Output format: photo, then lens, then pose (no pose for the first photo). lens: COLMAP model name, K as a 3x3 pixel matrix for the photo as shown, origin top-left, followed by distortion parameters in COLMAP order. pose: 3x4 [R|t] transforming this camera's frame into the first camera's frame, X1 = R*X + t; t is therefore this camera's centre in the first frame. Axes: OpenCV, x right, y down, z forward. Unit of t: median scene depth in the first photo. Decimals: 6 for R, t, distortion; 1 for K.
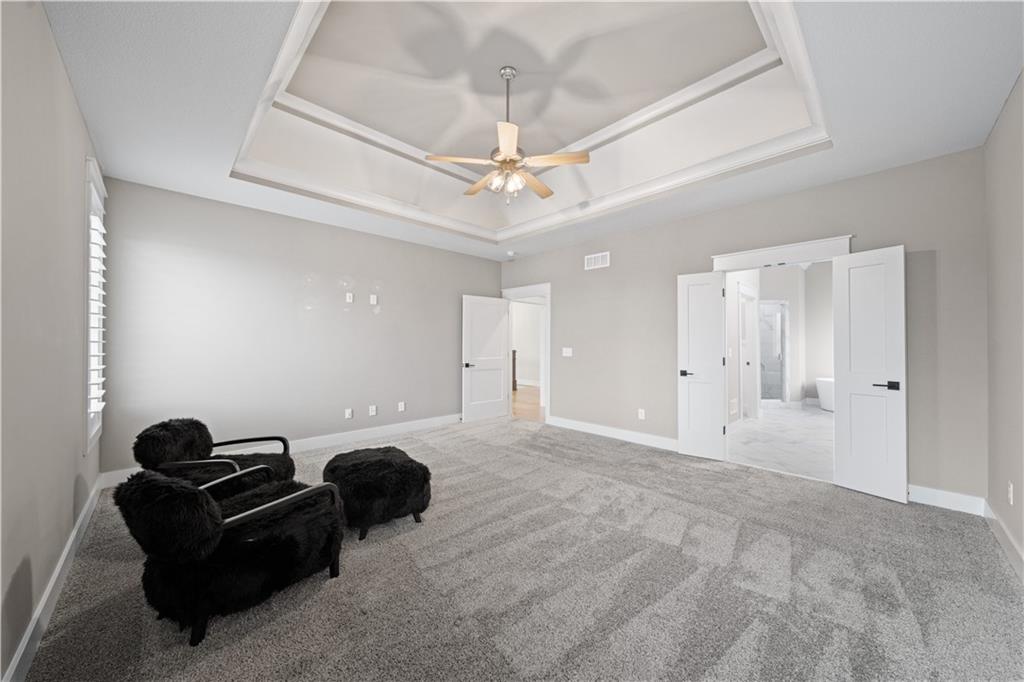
lens RADIAL K [[357.5, 0, 514.8], [0, 357.5, 339.6], [0, 0, 1]] dist [-0.000357, -0.000058]
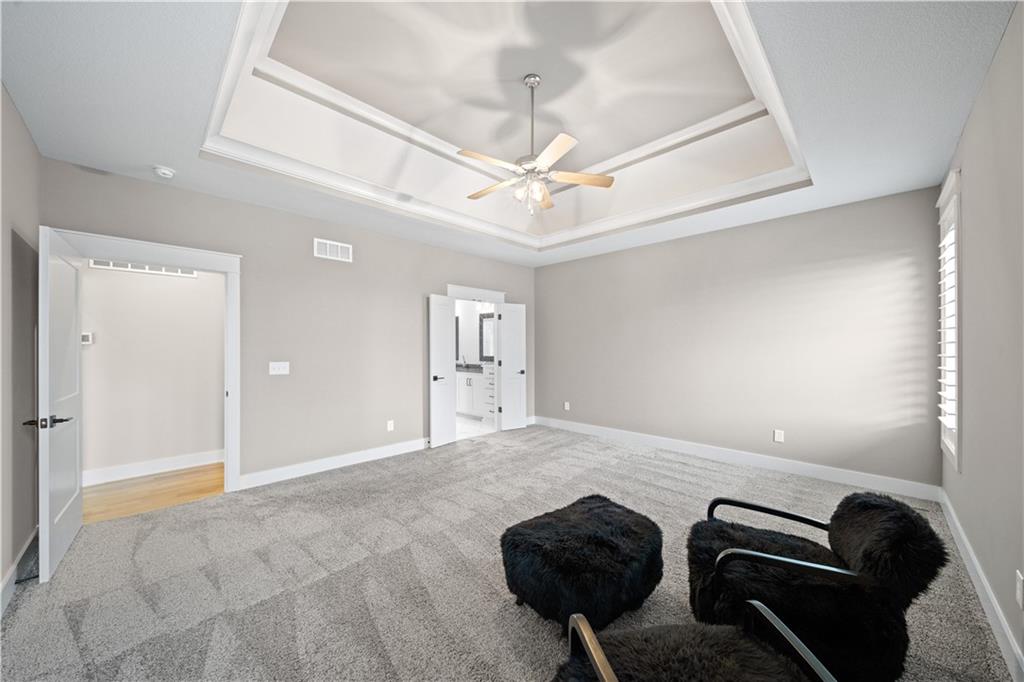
lens RADIAL K [[364.3, 0, 515.4], [0, 364.3, 343.8], [0, 0, 1]] dist [0.000149, -0.000307]
pose [[-0.016663, 0.015128, 0.999747, -0.825036], [-0.000298, 0.999885, -0.015135, -0.000670], [-0.999861, -0.000551, -0.016657, 0.860744]]
